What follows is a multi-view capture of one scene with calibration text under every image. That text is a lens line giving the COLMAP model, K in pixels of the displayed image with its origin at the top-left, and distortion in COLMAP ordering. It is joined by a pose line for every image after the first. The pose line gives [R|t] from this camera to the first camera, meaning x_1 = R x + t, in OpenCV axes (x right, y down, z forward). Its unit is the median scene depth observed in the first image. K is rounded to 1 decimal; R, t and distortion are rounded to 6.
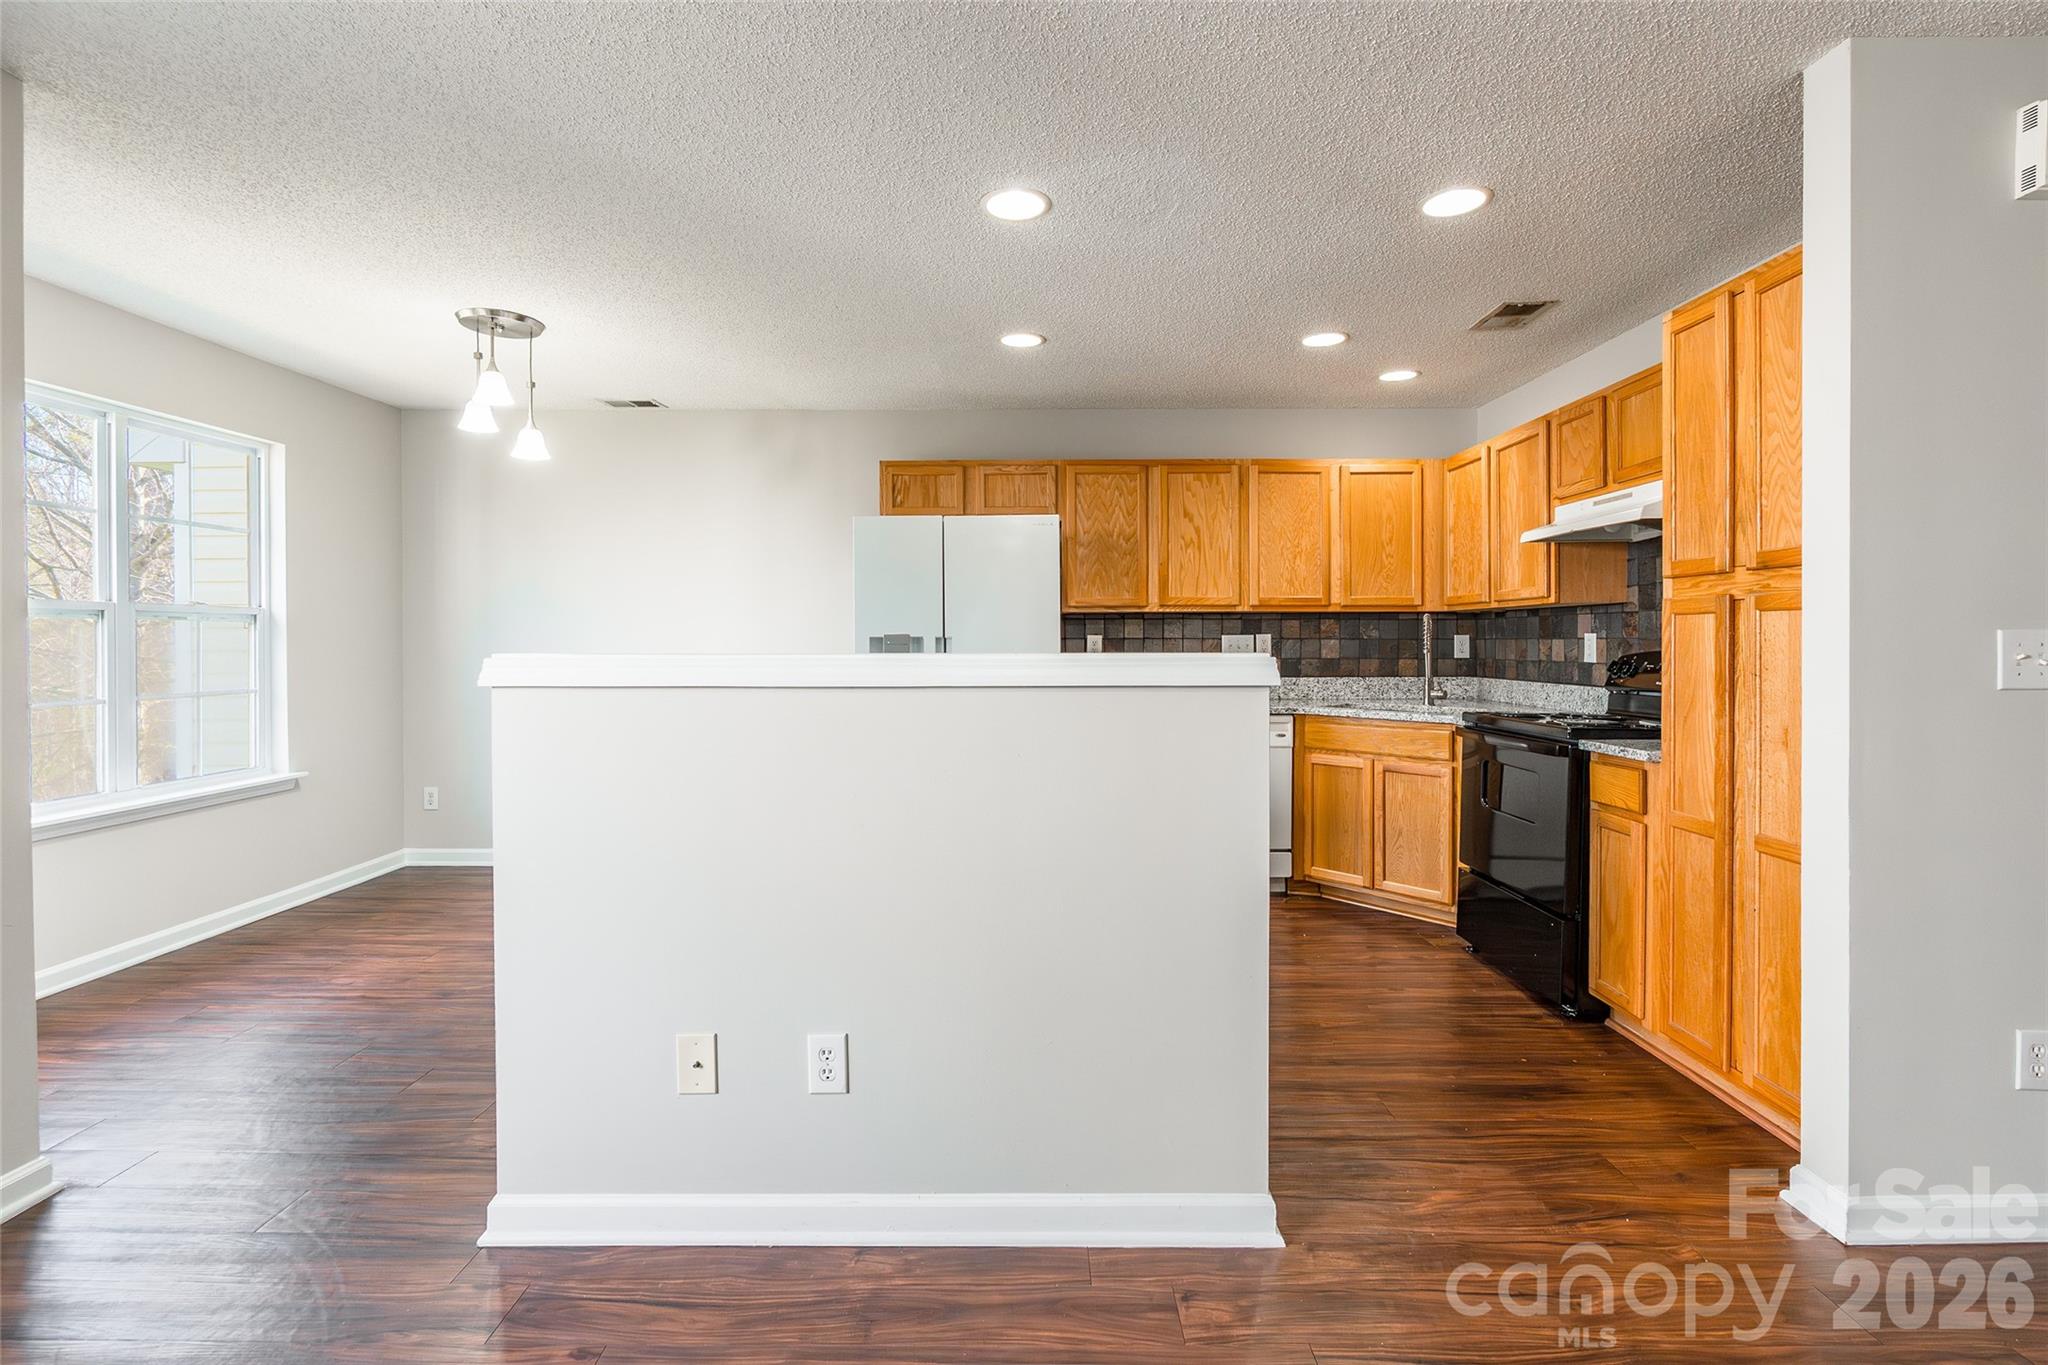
lens RADIAL K [[932.1, 0, 1021.3], [0, 932.1, 640.6], [0, 0, 1]] dist [-0.005840, -0.000352]
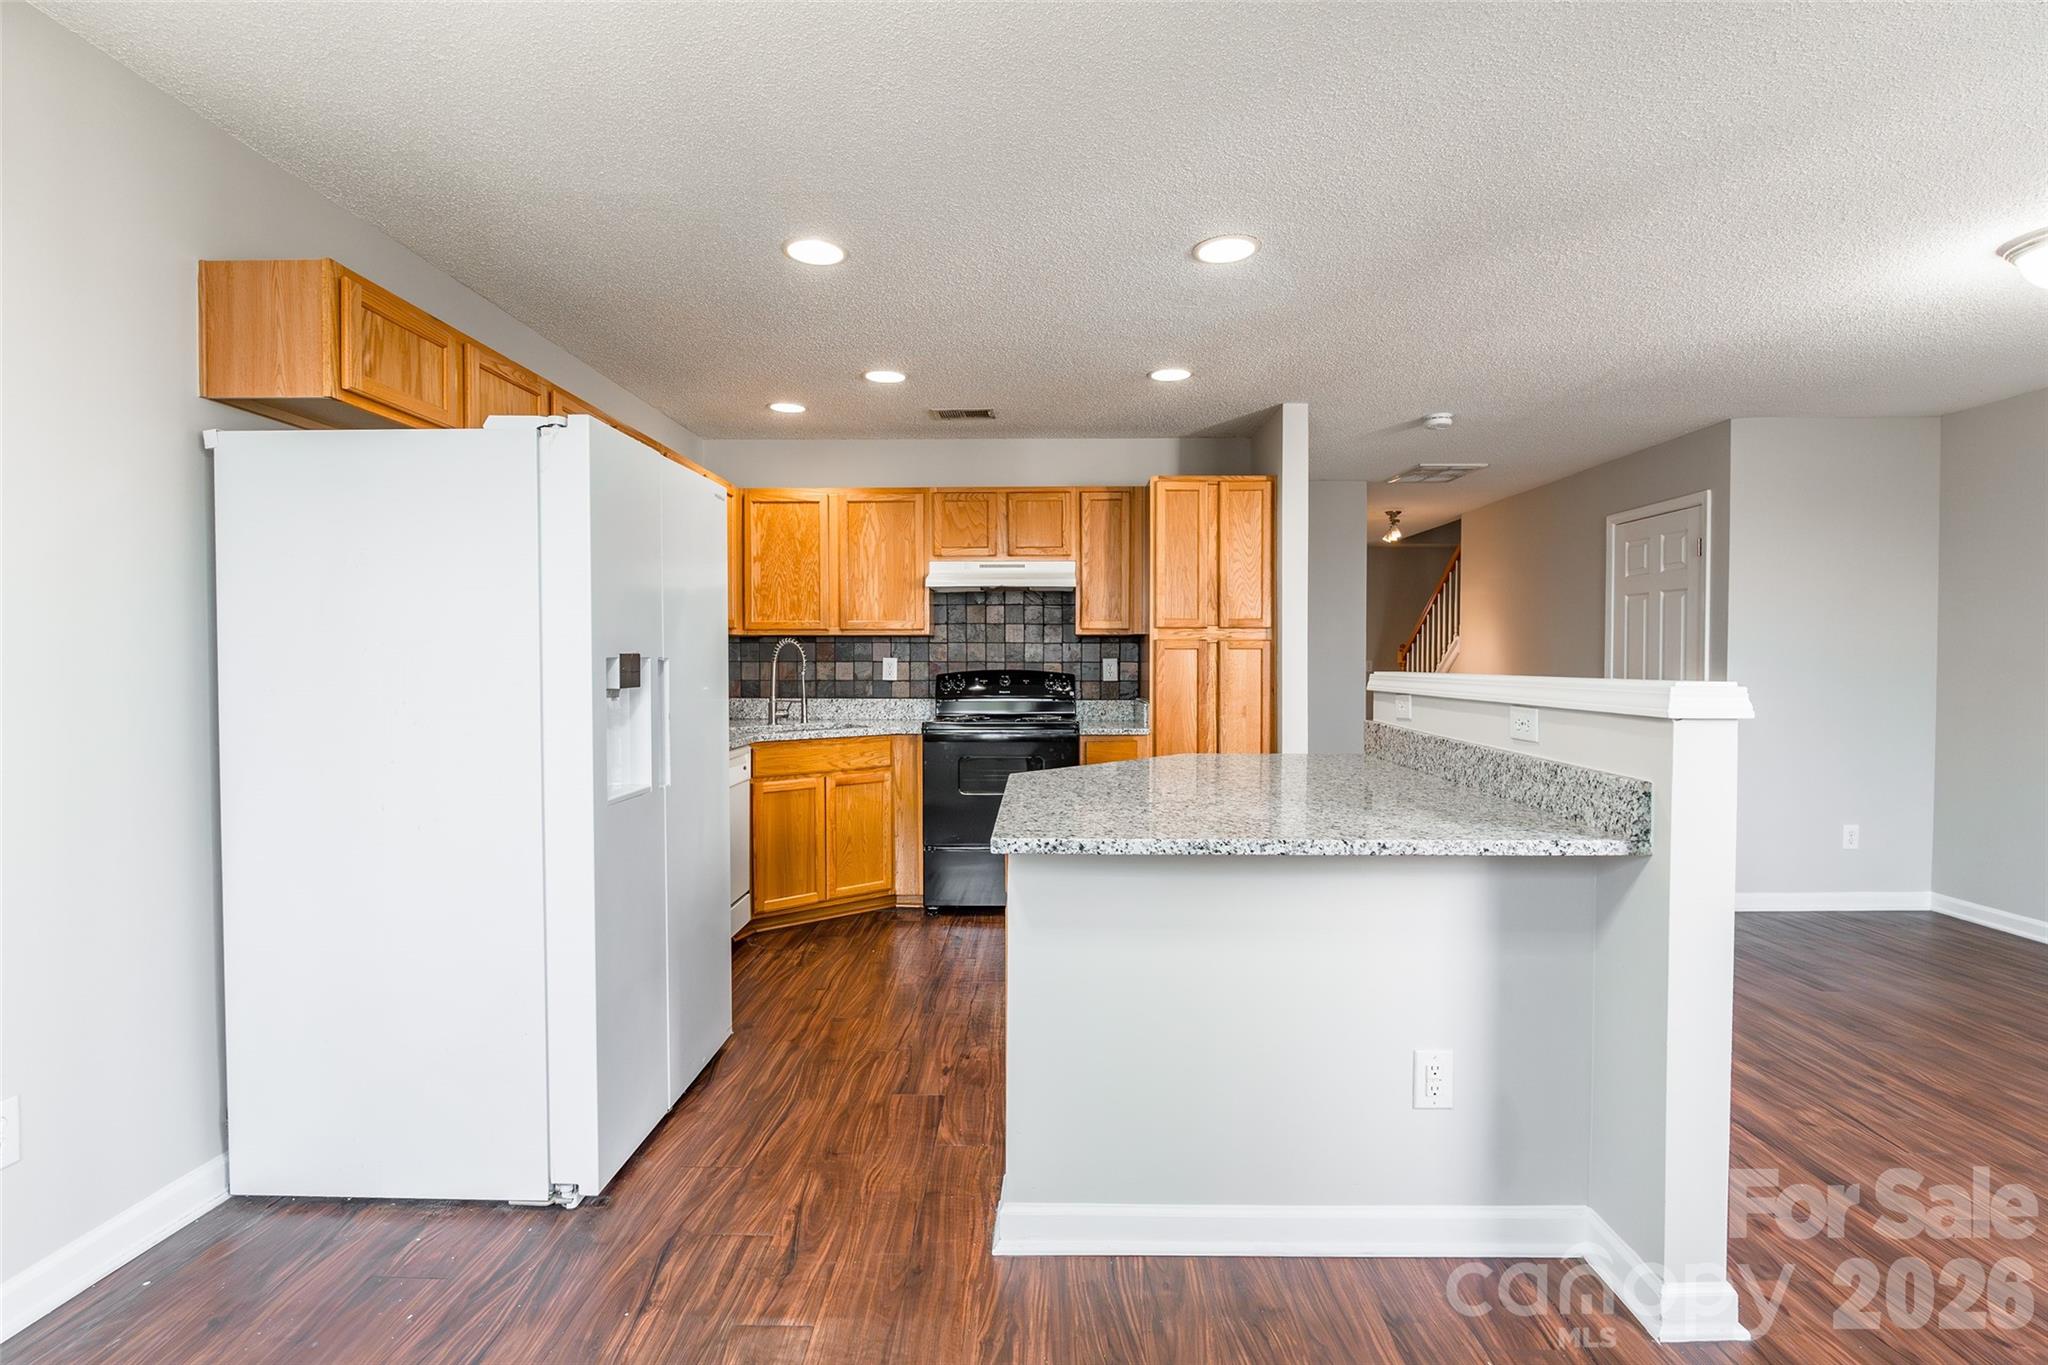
lens RADIAL K [[953.3, 0, 1028.9], [0, 953.3, 650.0], [0, 0, 1]] dist [-0.002463, -0.000253]
pose [[0.015009, 0.017136, 0.999741, -0.642628], [0.010002, 0.999801, -0.017287, 0.005948], [-0.999837, 0.010259, 0.014835, 0.704134]]
